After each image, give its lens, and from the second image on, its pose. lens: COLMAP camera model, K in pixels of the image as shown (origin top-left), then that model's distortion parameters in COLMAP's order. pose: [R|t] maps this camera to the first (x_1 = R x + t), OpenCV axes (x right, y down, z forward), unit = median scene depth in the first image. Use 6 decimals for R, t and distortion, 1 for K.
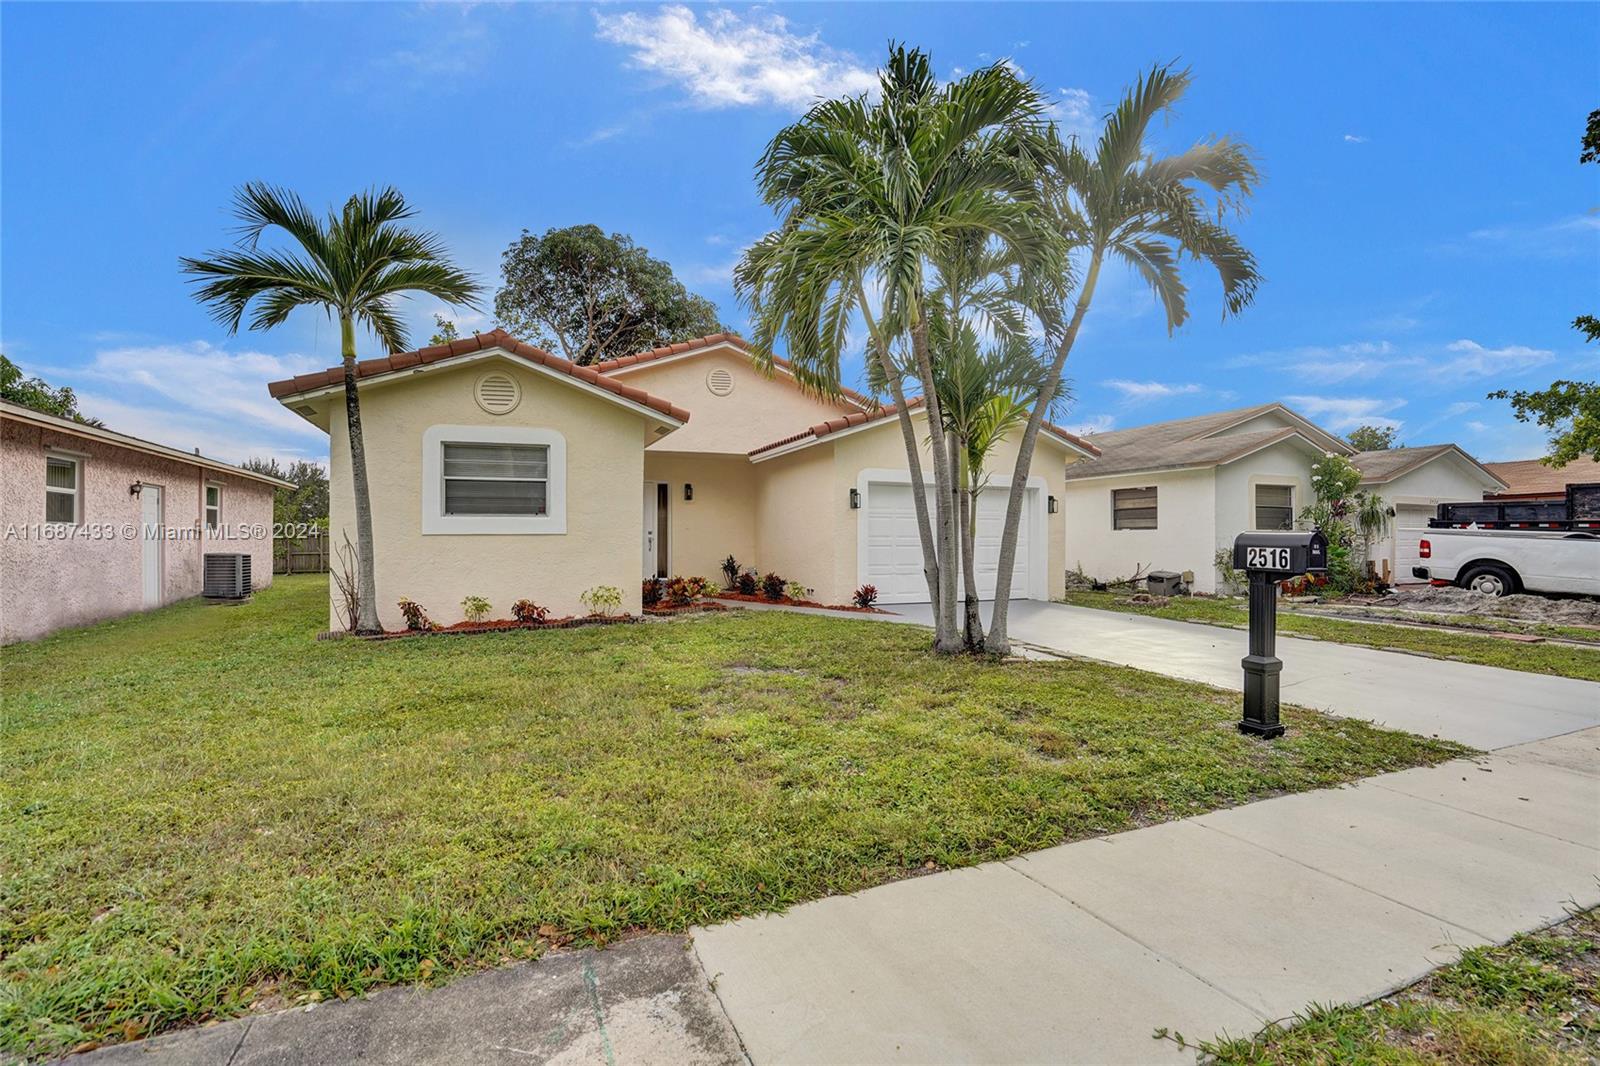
lens RADIAL K [[764.7, 0, 799.0], [0, 764.7, 546.0], [0, 0, 1]] dist [-0.033788, 0.014015]
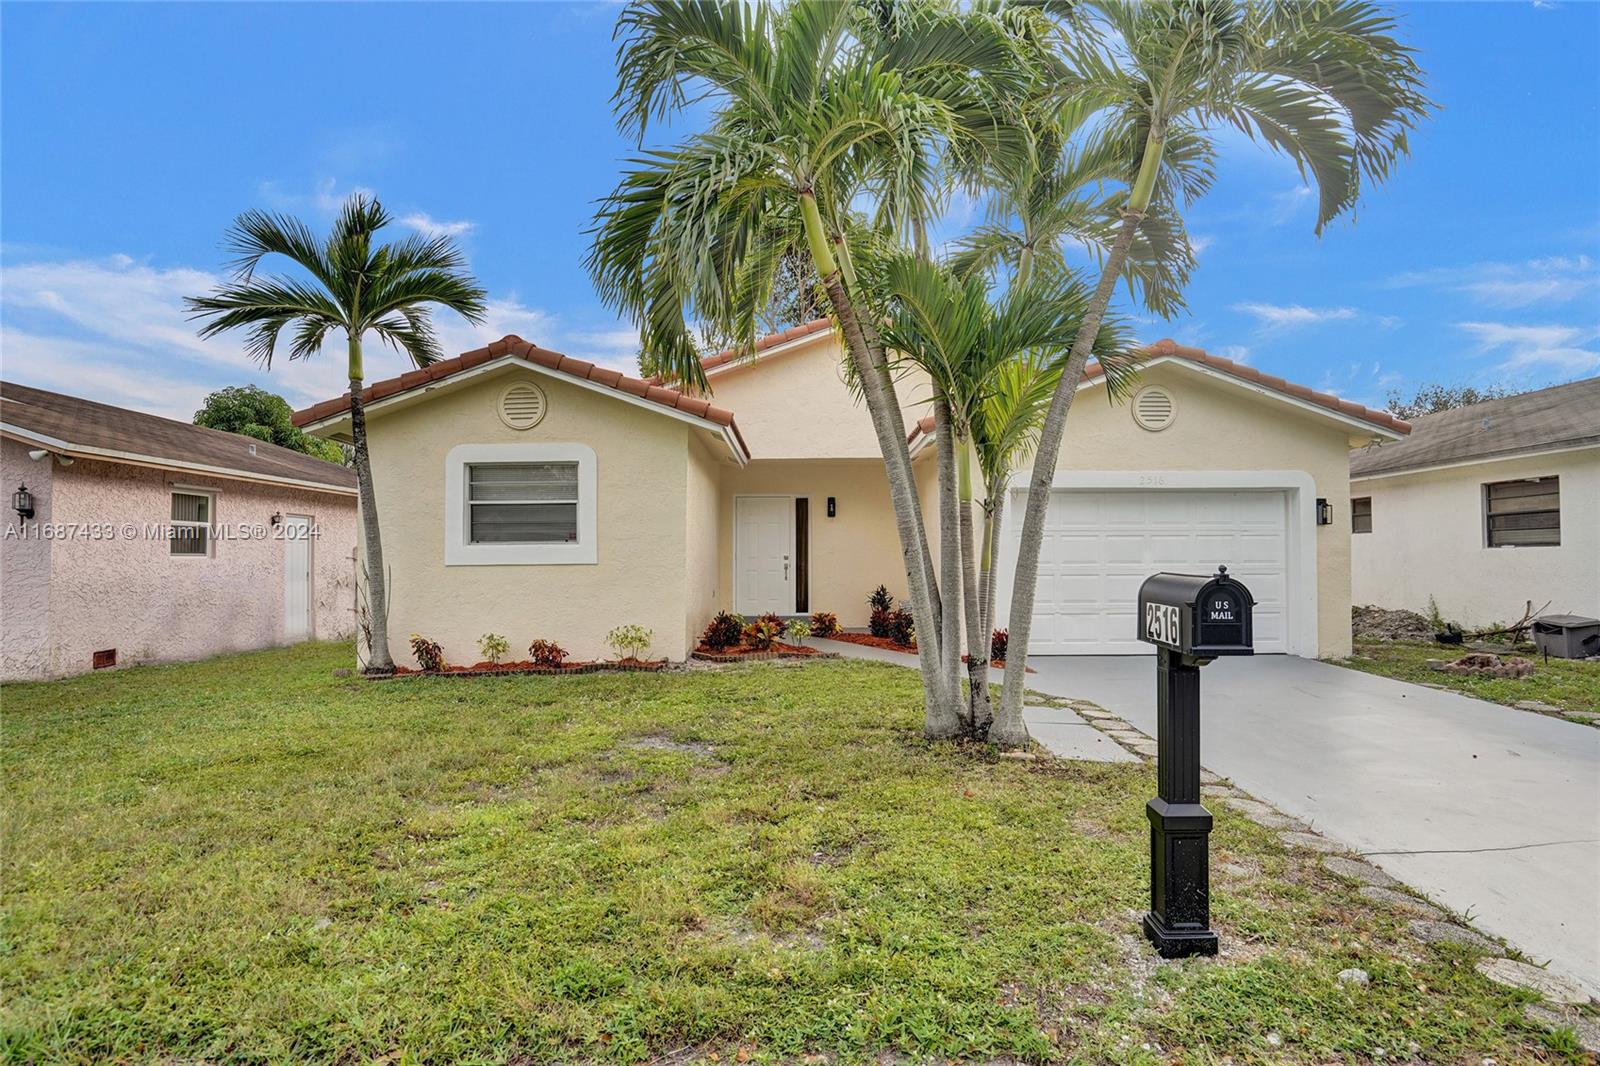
lens RADIAL K [[914.4, 0, 801.0], [0, 914.4, 539.6], [0, 0, 1]] dist [-0.001654, 0.000664]
pose [[0.921038, -0.013134, -0.389250, 0.323926], [0.002478, 0.999609, -0.027866, -0.013786], [0.389464, 0.024701, 0.920710, 0.144889]]
